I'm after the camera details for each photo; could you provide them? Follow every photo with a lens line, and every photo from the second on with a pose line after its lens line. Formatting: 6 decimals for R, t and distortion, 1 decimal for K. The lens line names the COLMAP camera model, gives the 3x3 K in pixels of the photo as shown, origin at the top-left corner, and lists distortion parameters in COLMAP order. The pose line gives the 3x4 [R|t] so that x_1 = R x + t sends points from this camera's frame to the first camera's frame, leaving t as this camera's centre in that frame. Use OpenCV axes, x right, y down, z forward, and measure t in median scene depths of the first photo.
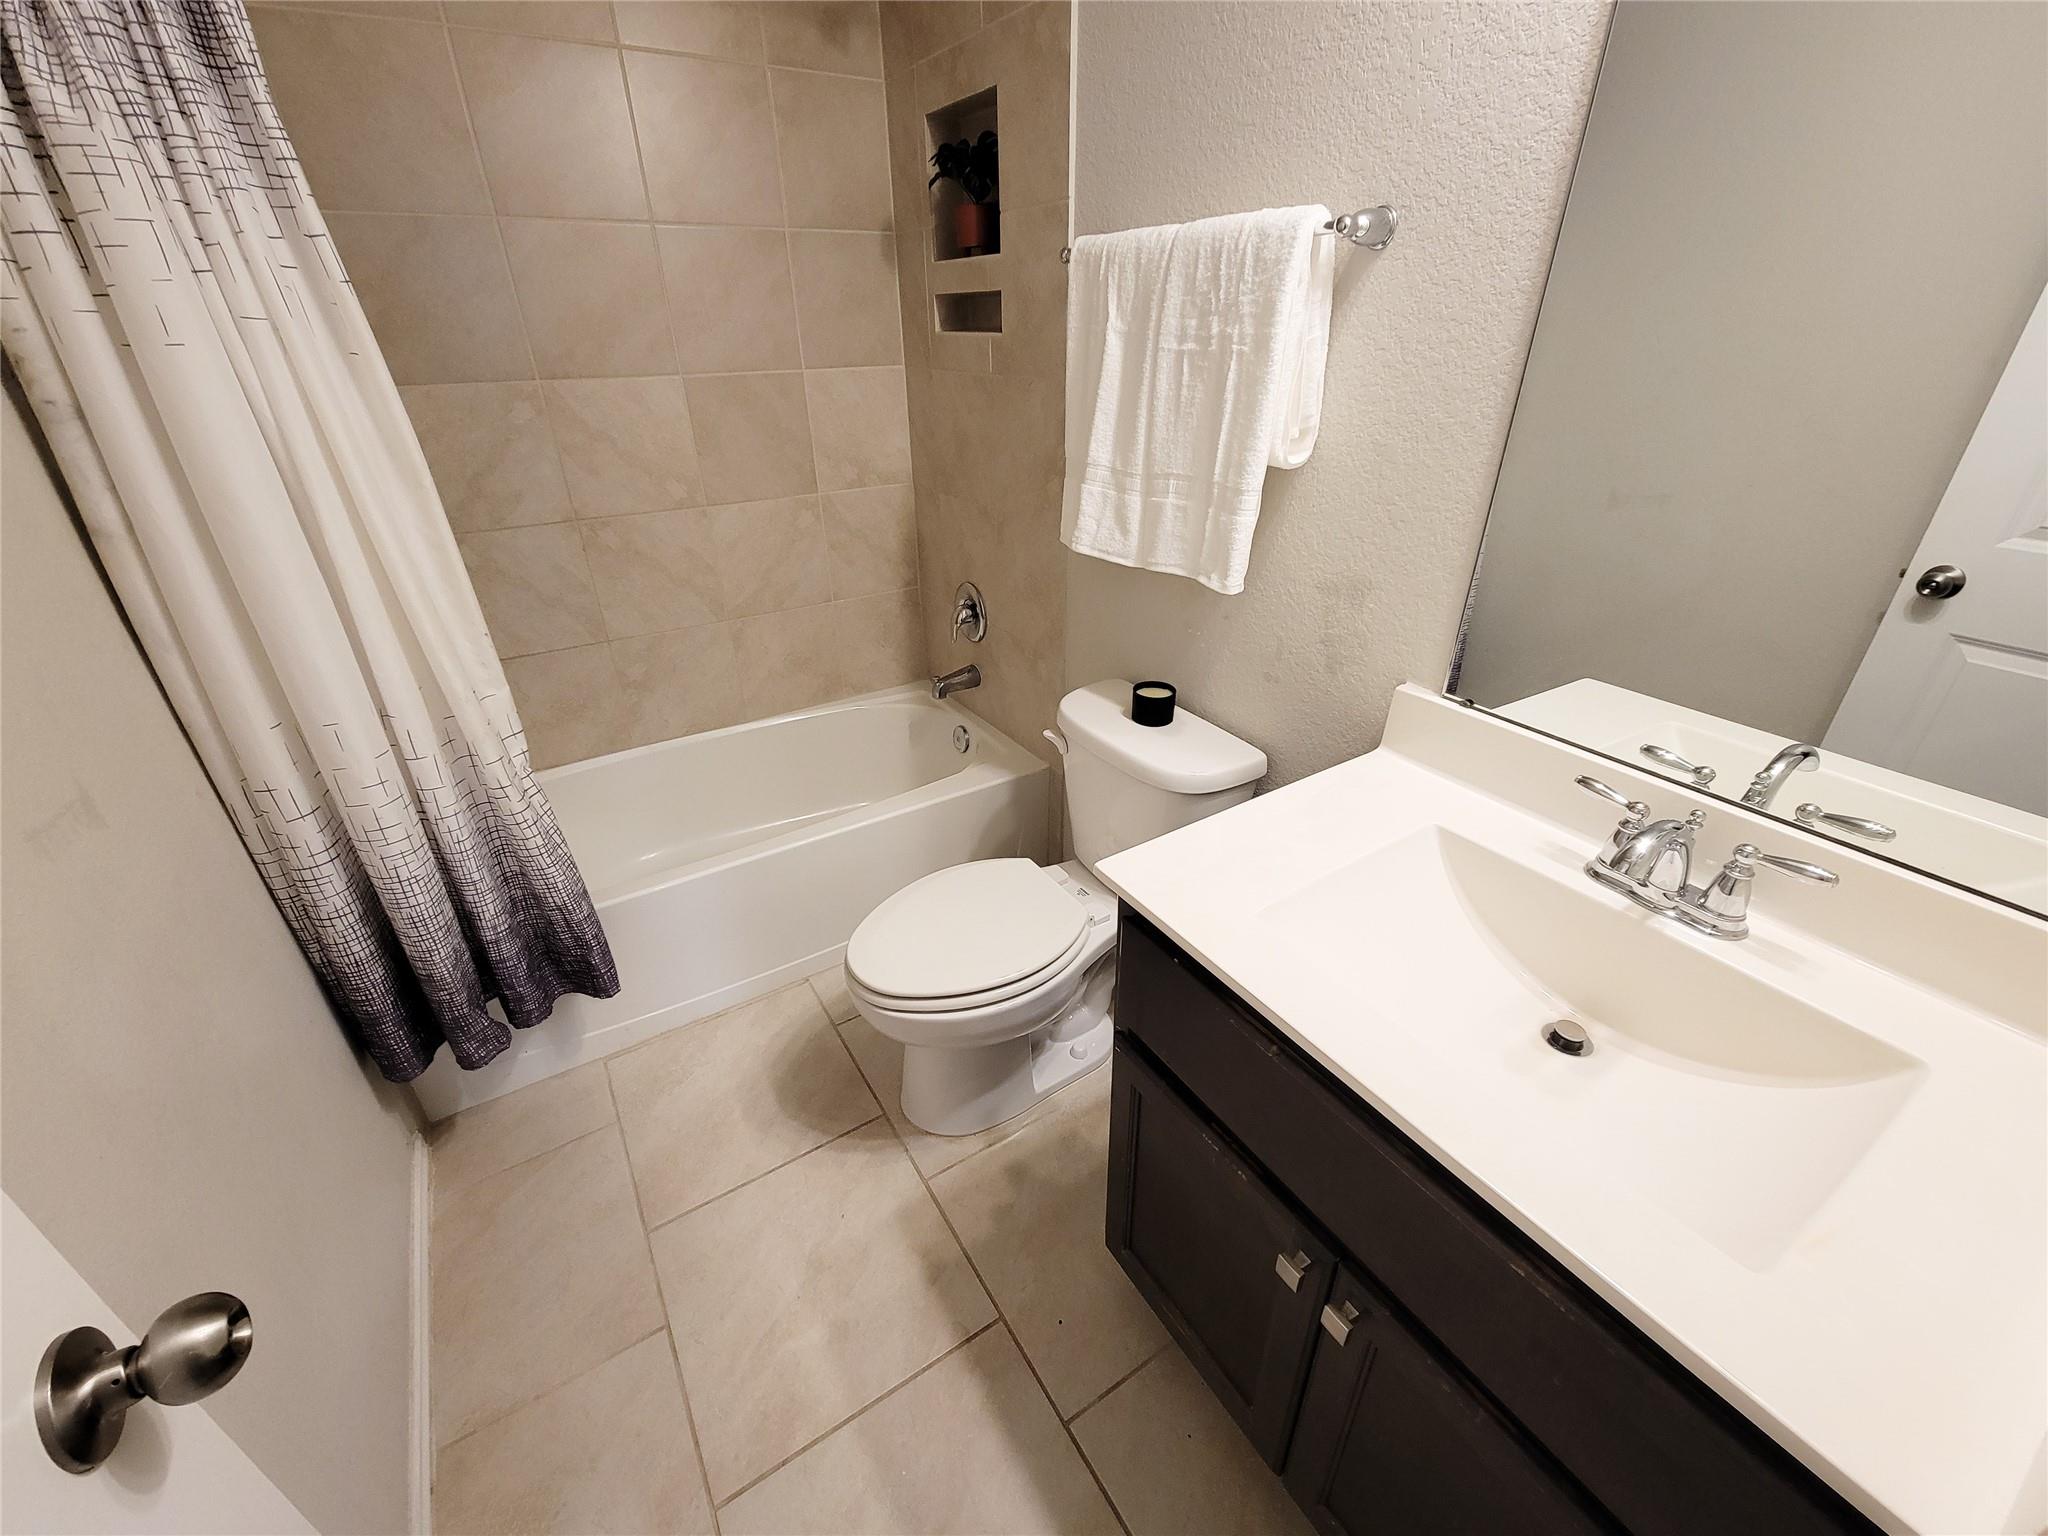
lens RADIAL K [[819.1, 0, 1024.0], [0, 819.1, 768.0], [0, 0, 1]] dist [0.002935, -0.005578]
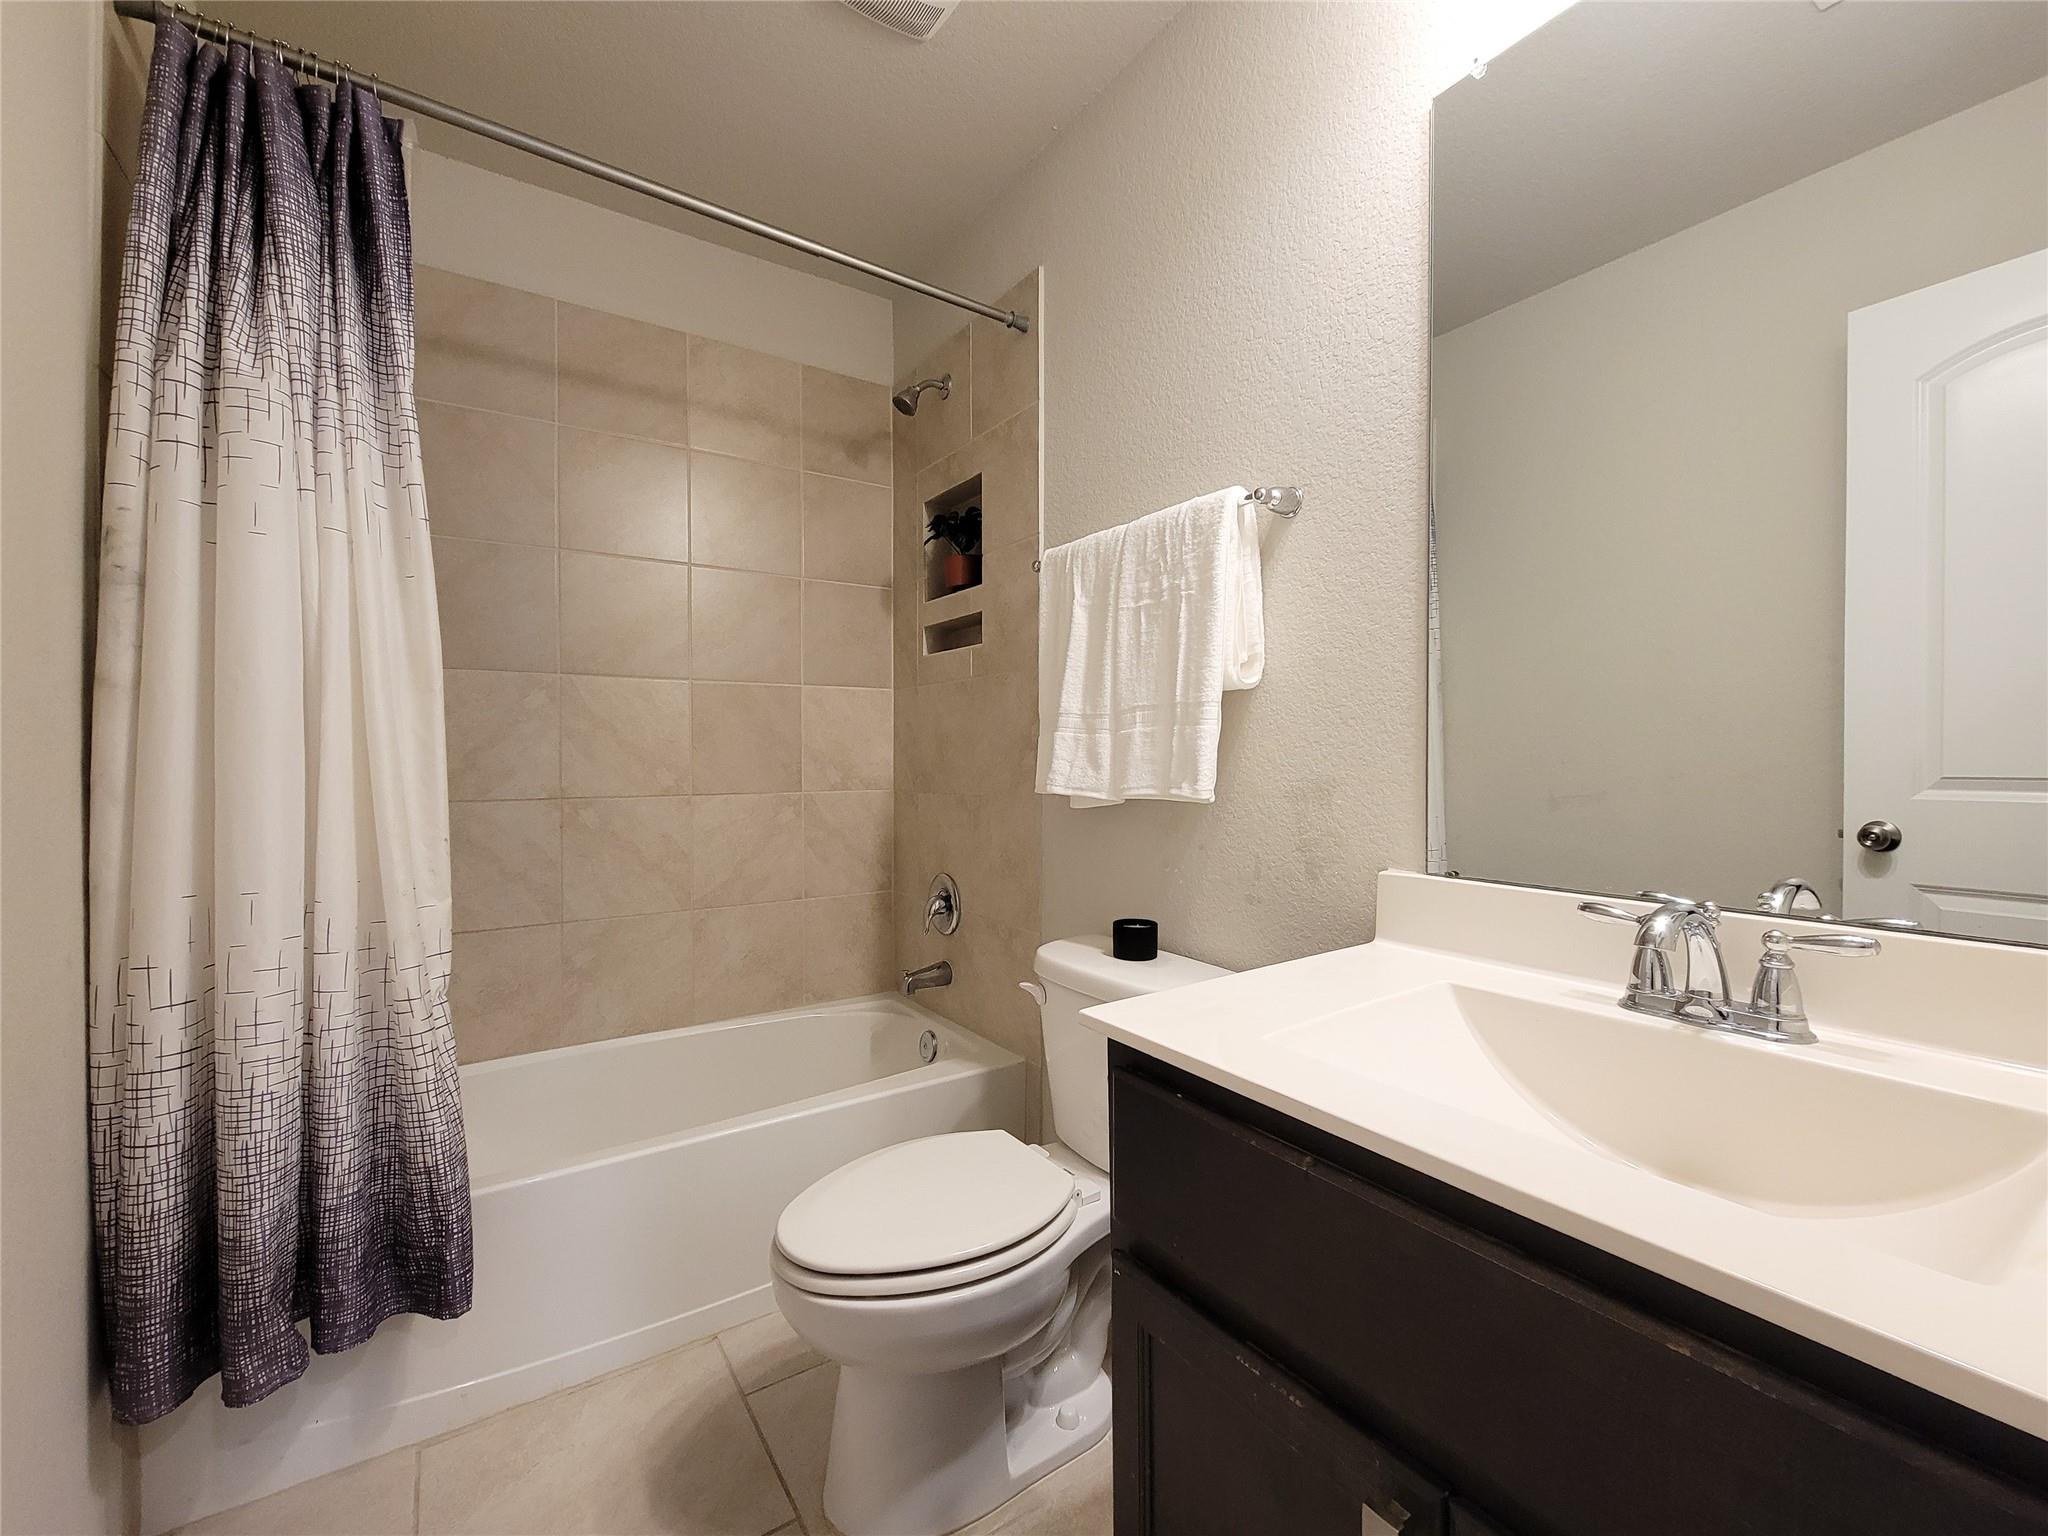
lens RADIAL K [[840.6, 0, 1026.3], [0, 840.6, 770.5], [0, 0, 1]] dist [0.000797, -0.004739]
pose [[0.999443, 0.009604, 0.031955, -0.001454], [0.006388, 0.884893, -0.465751, 0.214343], [-0.032750, 0.465696, 0.884339, 0.054107]]
